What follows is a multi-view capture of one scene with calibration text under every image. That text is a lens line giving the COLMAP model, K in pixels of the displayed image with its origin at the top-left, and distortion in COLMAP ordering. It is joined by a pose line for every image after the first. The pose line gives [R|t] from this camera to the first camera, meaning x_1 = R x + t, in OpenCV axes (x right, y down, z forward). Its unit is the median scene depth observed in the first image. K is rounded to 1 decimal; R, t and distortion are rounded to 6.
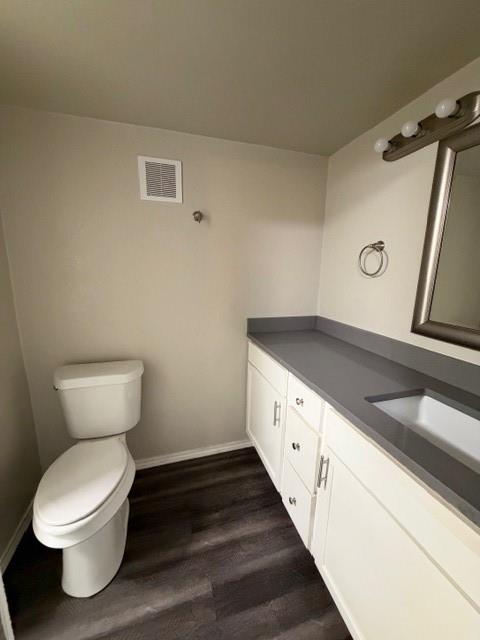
lens RADIAL K [[254.8, 0, 239.8], [0, 254.8, 316.8], [0, 0, 1]] dist [-0.001571, -0.000412]
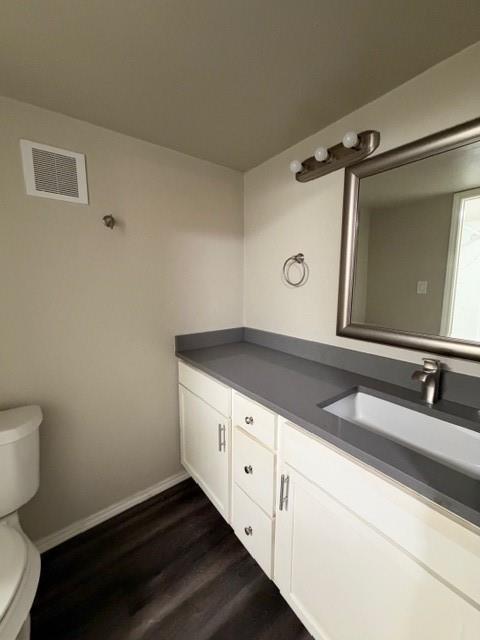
lens RADIAL K [[254.8, 0, 239.8], [0, 254.8, 316.8], [0, 0, 1]] dist [-0.001571, -0.000412]
pose [[0.938647, -0.065482, 0.338606, -0.075318], [0.083418, 0.995764, -0.038673, -0.010230], [-0.334639, 0.064546, 0.940133, 0.091353]]
